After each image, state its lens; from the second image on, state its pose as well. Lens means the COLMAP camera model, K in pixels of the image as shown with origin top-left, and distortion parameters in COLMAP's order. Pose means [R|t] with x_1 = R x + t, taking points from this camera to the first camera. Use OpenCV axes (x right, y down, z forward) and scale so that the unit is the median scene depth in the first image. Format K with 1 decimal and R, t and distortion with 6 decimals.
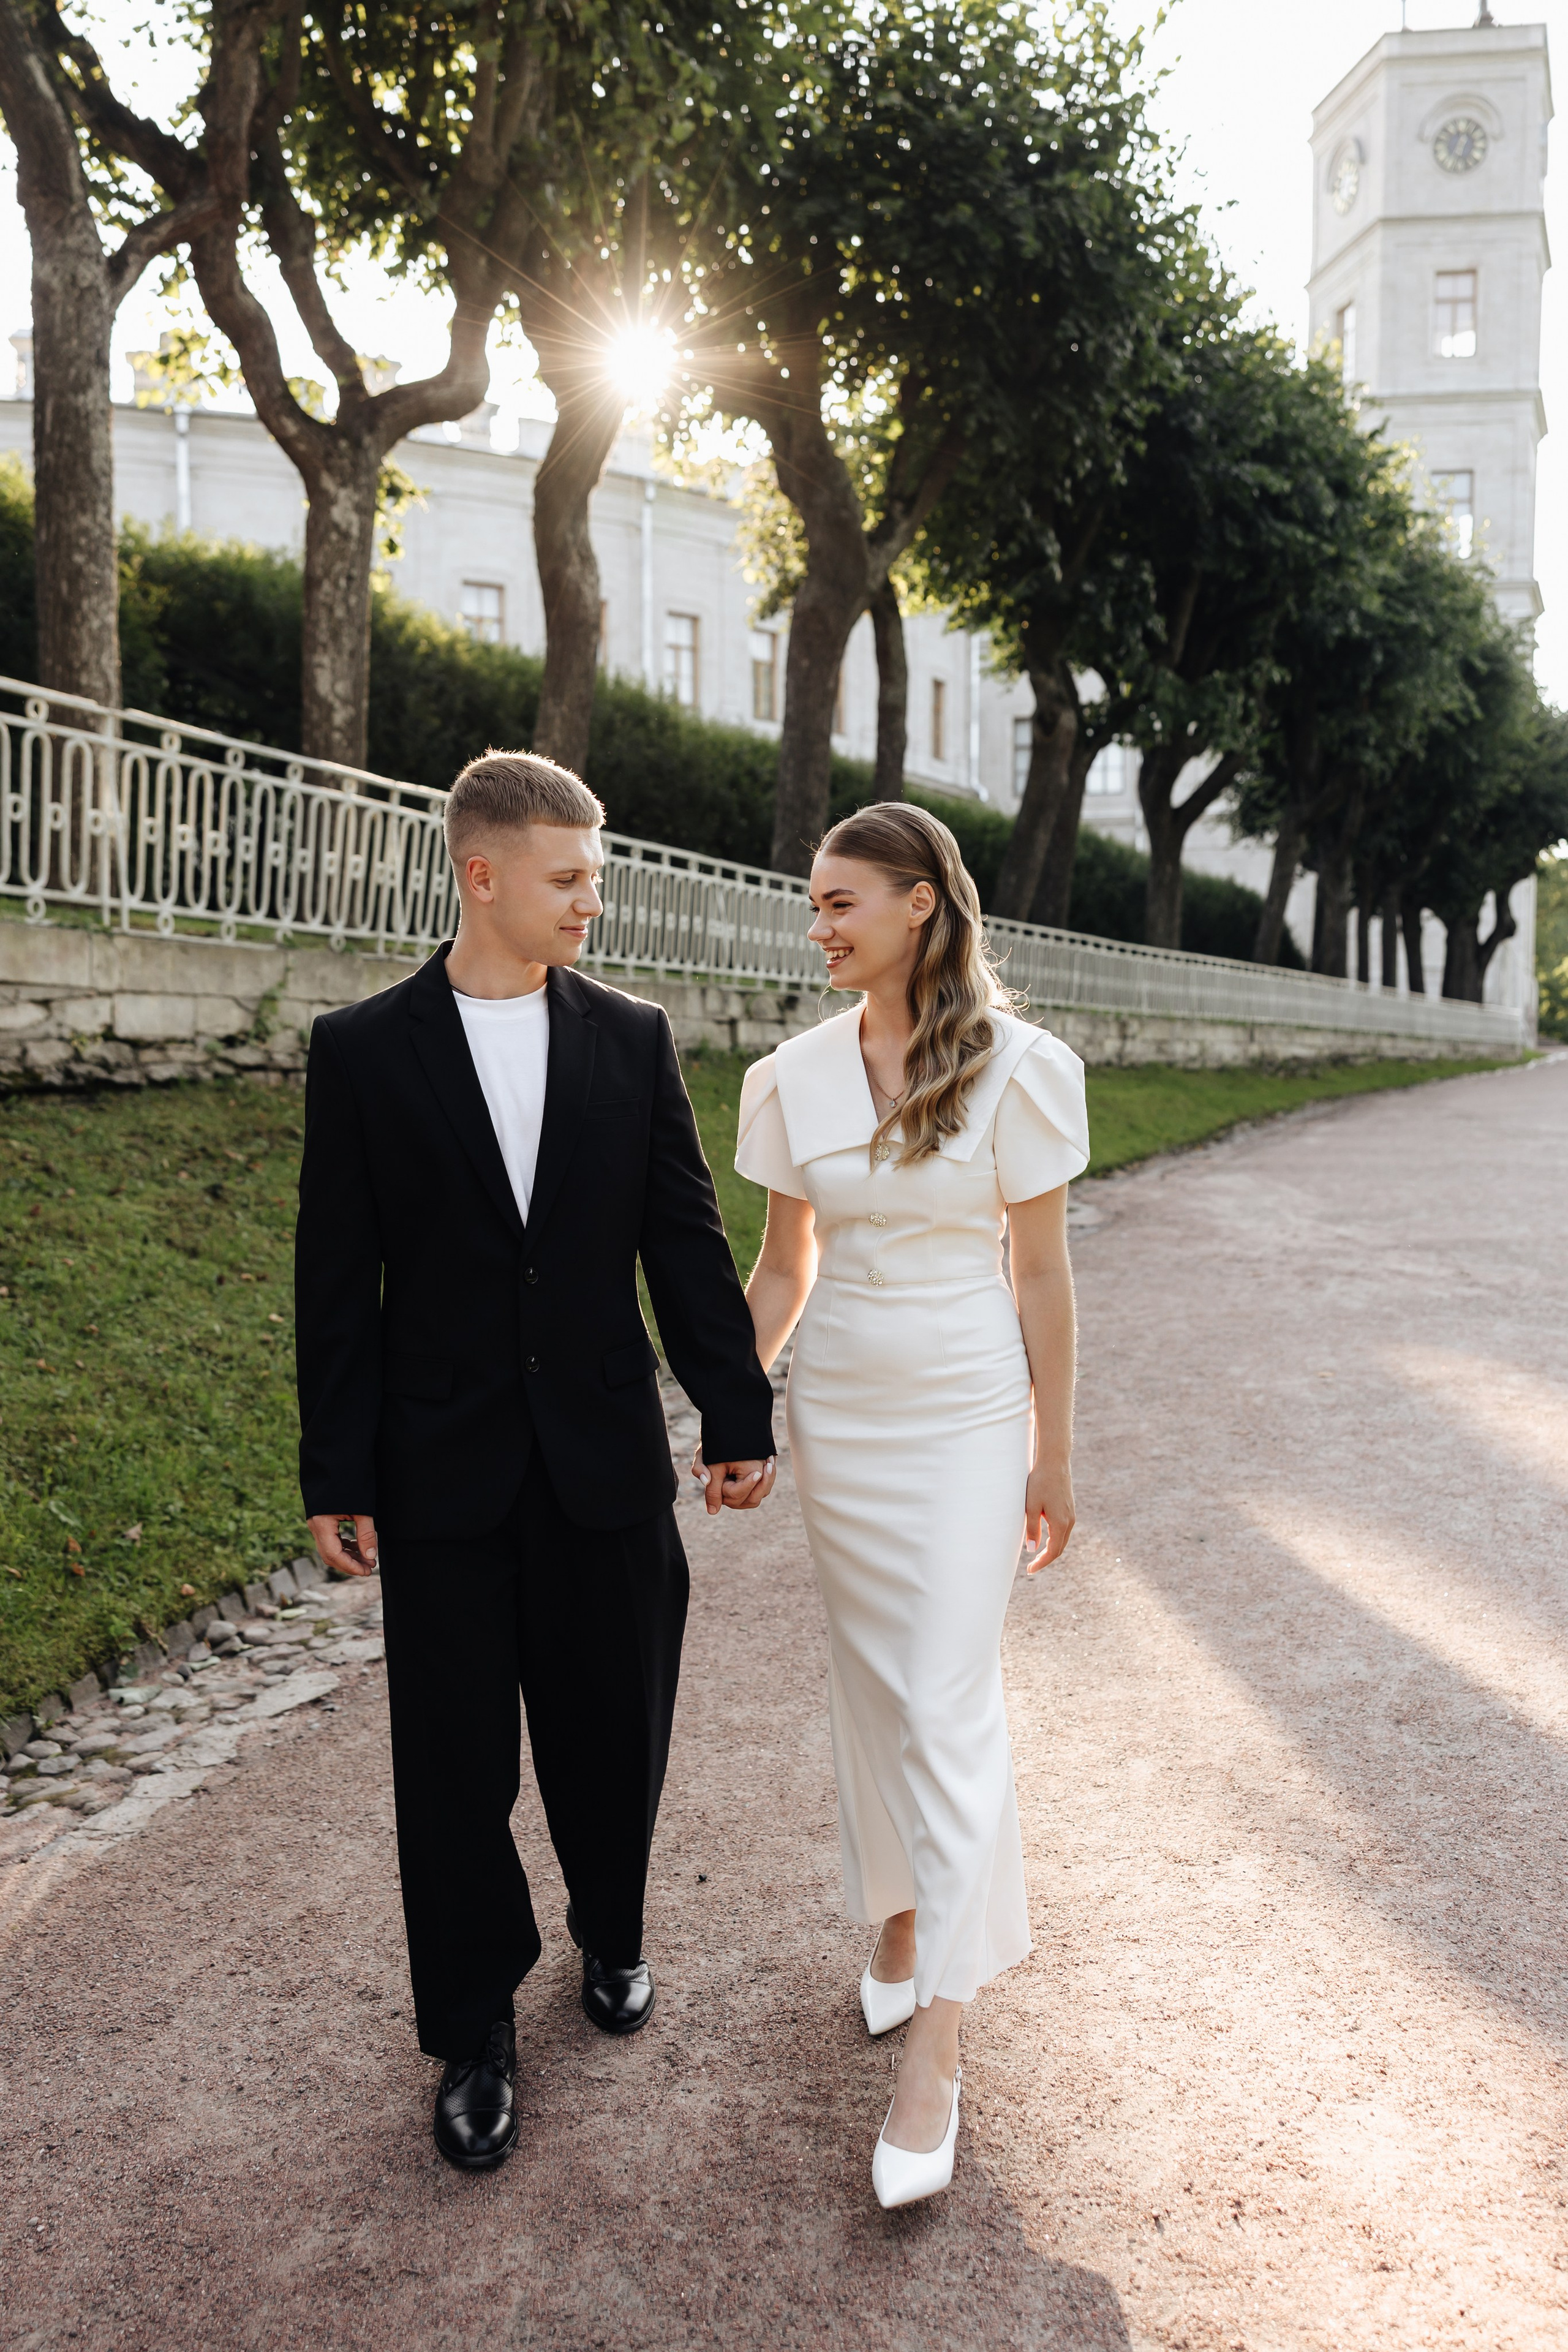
lens RADIAL K [[2025.6, 0, 778.5], [0, 2025.6, 1212.3], [0, 0, 1]] dist [-0.009991, 0.017429]
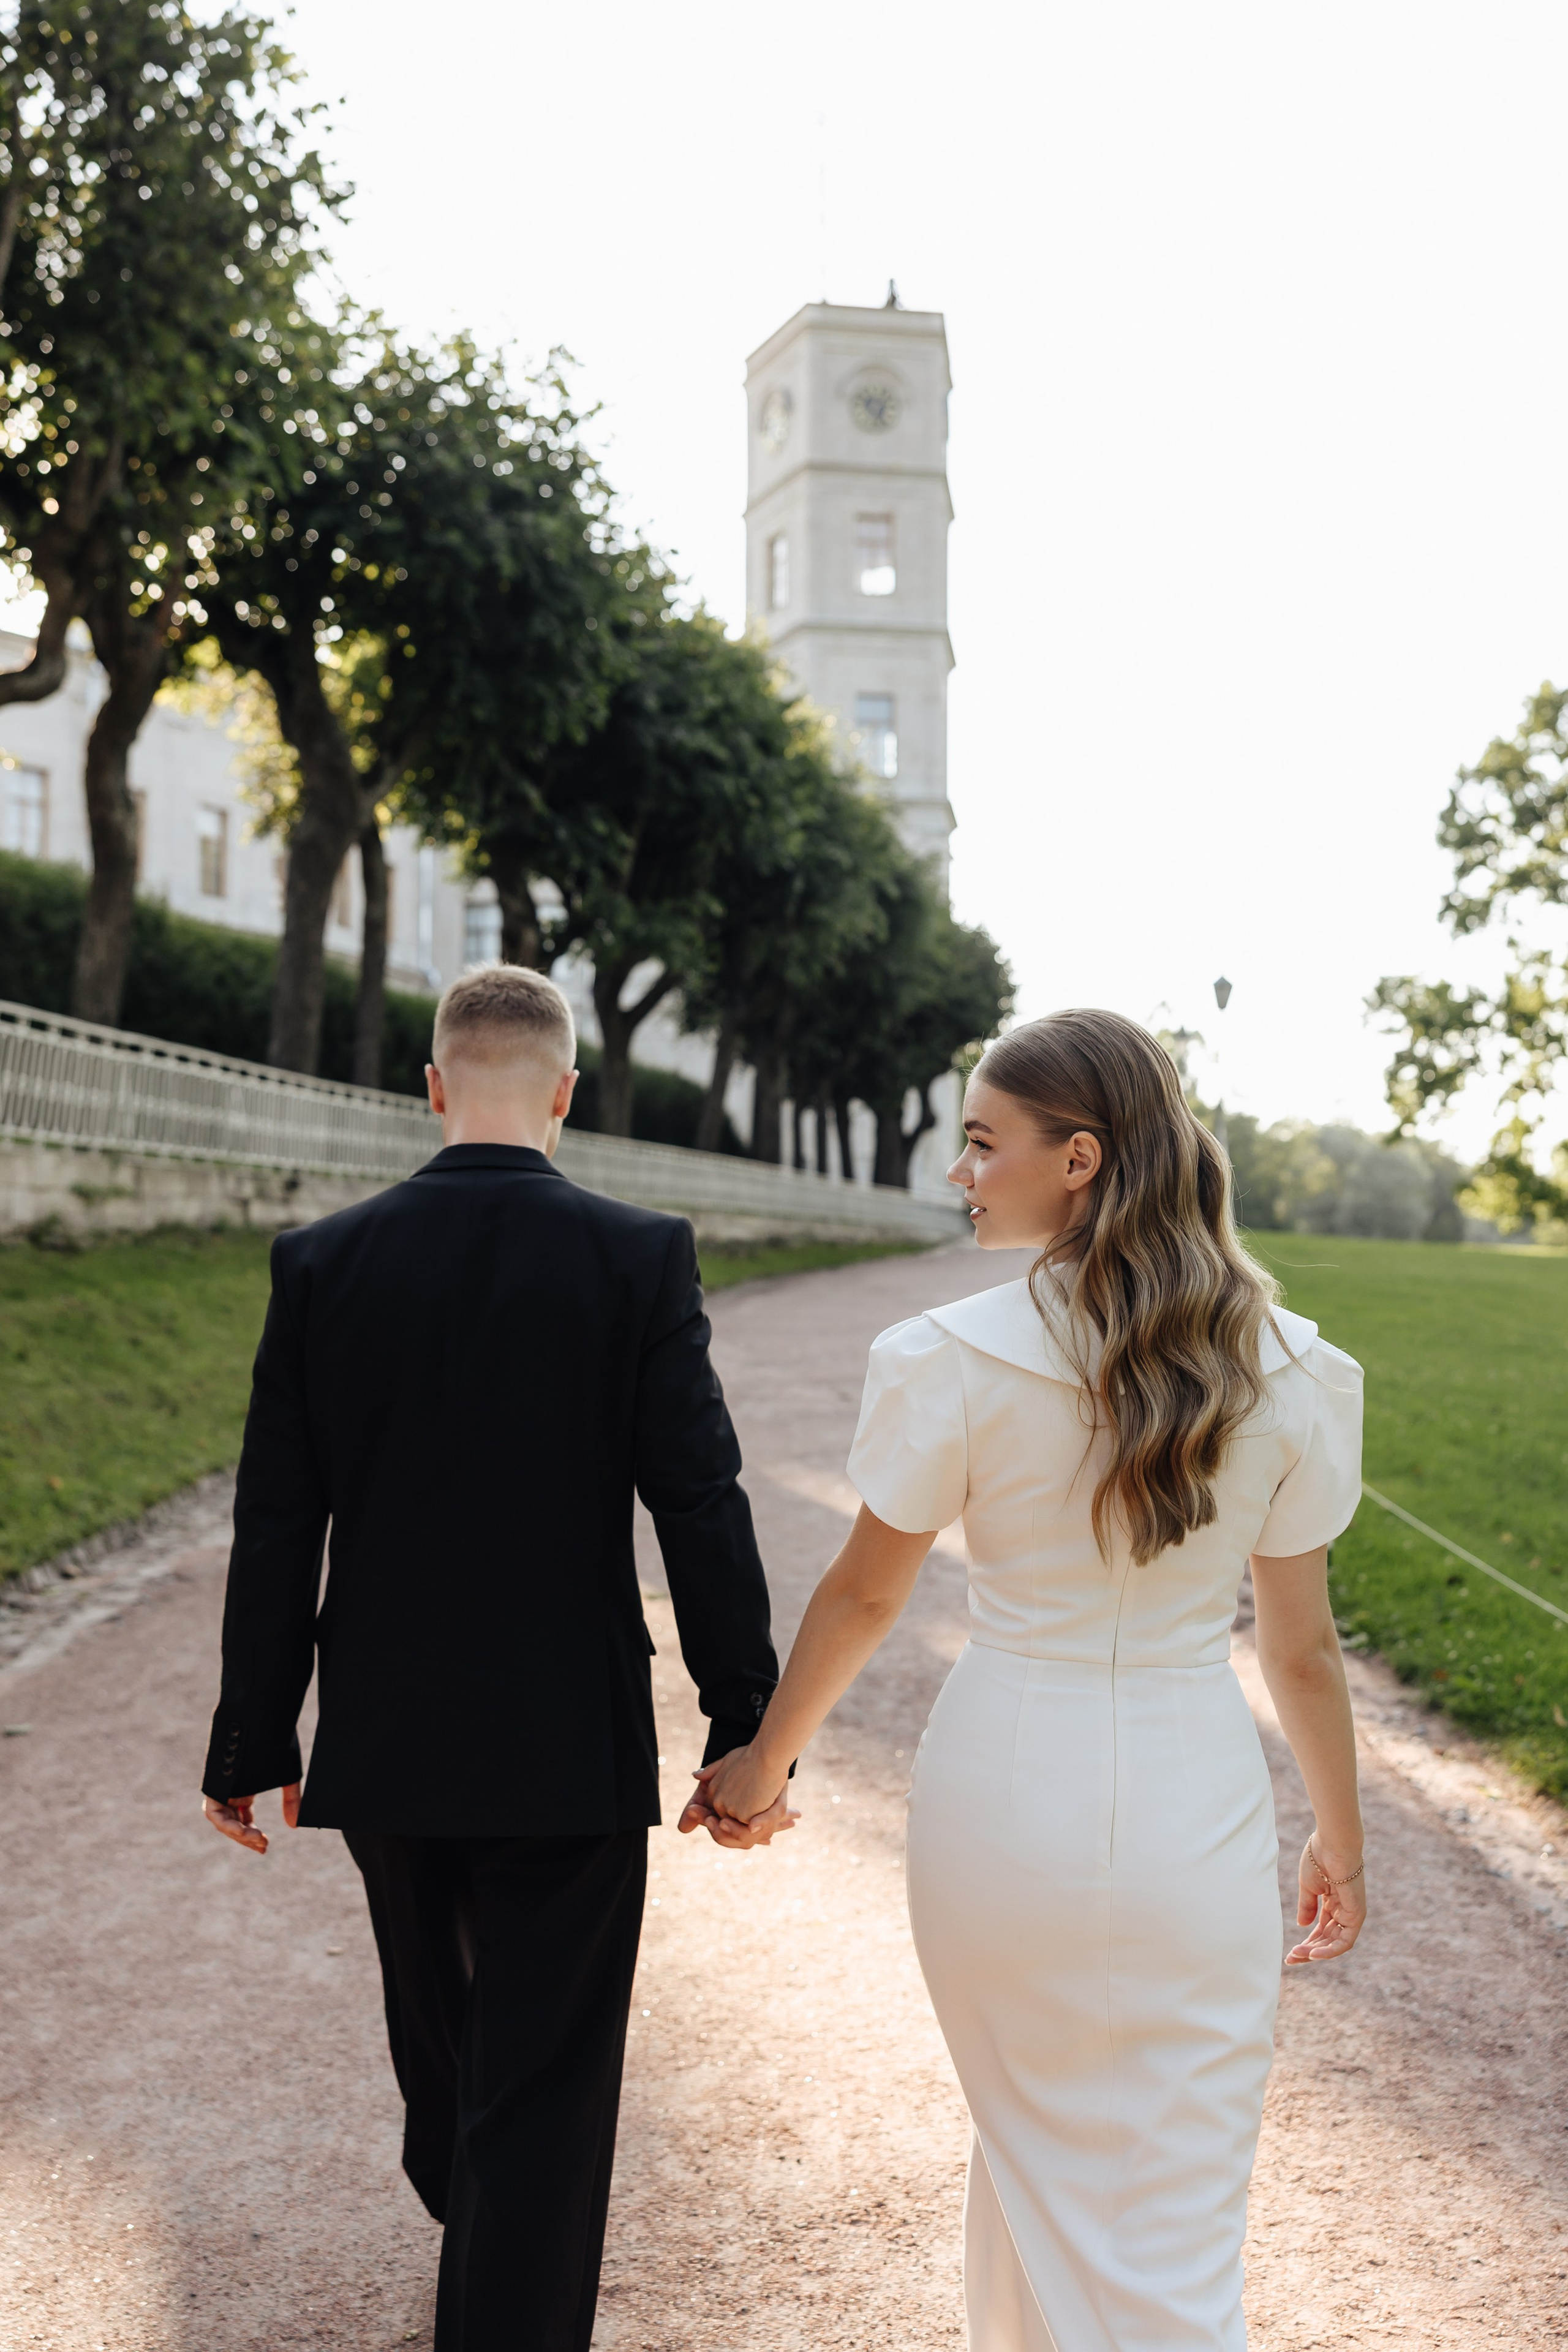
lens RADIAL K [[2159.9, 0, 782.2], [0, 2159.9, 1171.6], [0, 0, 1]] dist [-0.018889, -0.006178]
pose [[0.964755, 0.011695, 0.262891, -0.031685], [0.017074, 0.994125, -0.106884, 0.014967], [-0.262596, 0.107606, 0.958887, -0.152102]]
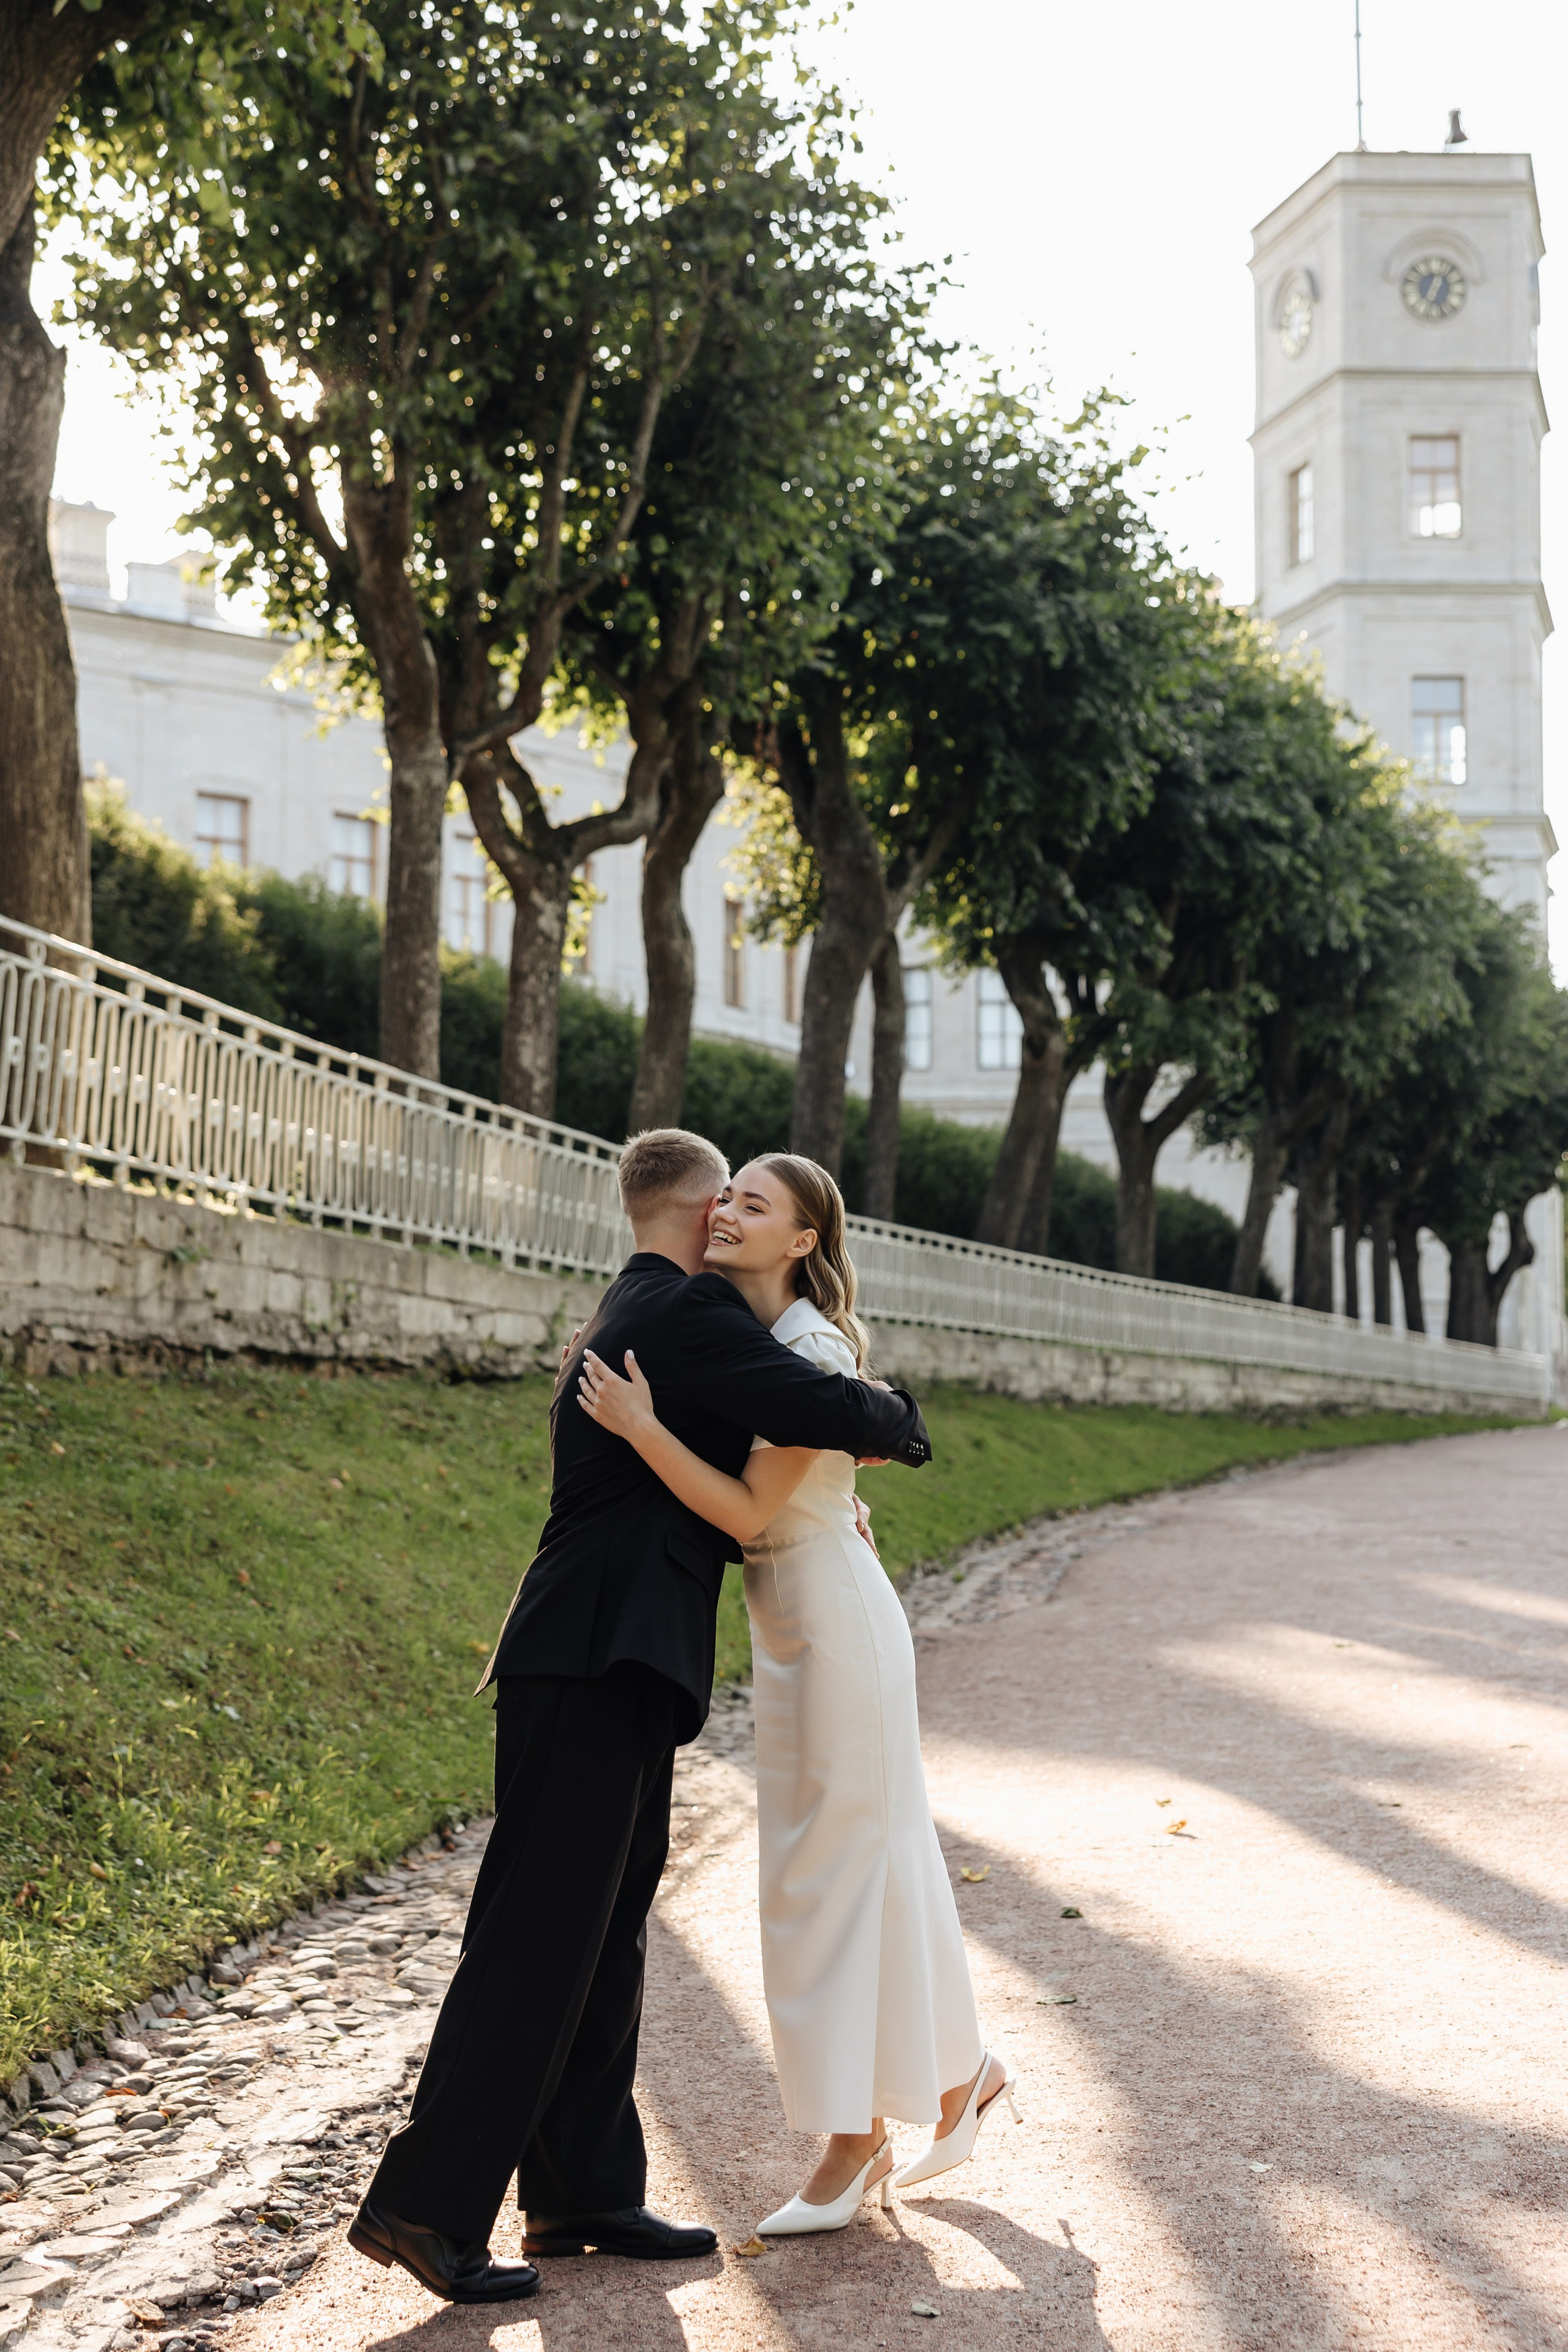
lens RADIAL K [[3128.7, 0, 781.1], [0, 3128.7, 1217.7], [0, 0, 1]] dist [-0.021214, 0.008612]
pose [[0.994527, 0.012779, 0.103692, -0.125170], [0.002292, 0.989584, -0.143941, 0.047299], [-0.104452, 0.143390, 0.984139, -0.391544]]
